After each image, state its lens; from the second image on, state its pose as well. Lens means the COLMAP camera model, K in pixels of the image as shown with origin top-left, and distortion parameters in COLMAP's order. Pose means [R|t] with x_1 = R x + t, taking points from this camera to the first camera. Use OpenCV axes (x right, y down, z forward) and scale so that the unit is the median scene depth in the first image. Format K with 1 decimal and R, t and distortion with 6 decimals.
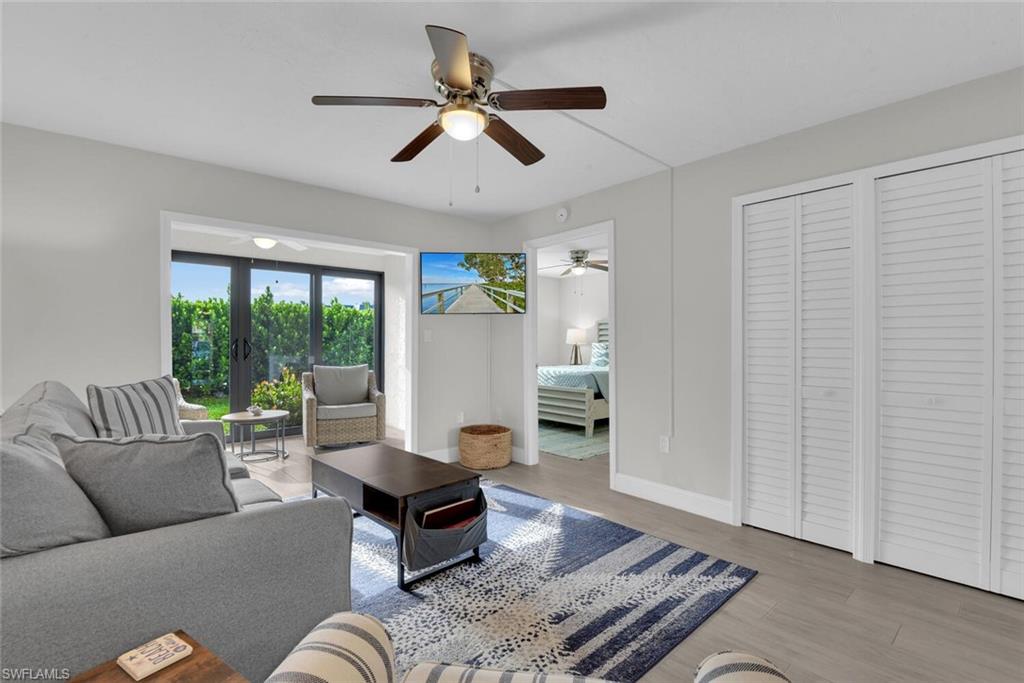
lens RADIAL K [[458.0, 0, 512.0], [0, 458.0, 341.5], [0, 0, 1]] dist [-0.000711, -0.000313]
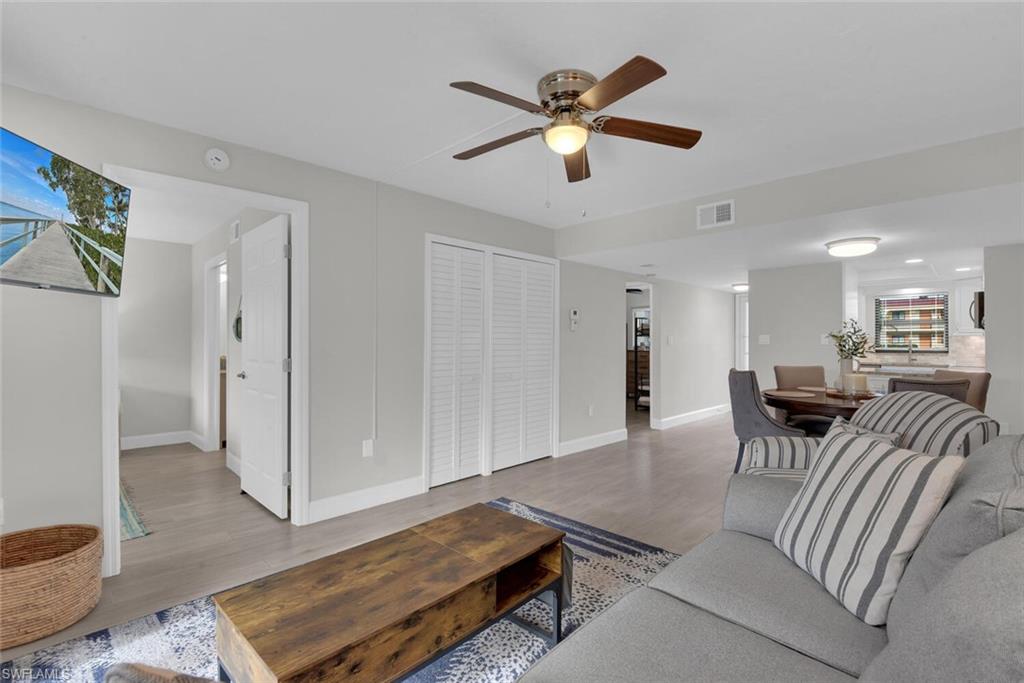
lens RADIAL K [[458.0, 0, 512.0], [0, 458.0, 341.5], [0, 0, 1]] dist [-0.000711, -0.000313]
pose [[-0.043223, 0.006979, 0.999041, -0.545239], [0.000803, 0.999976, -0.006951, -0.003093], [-0.999065, 0.000502, -0.043228, 0.568784]]
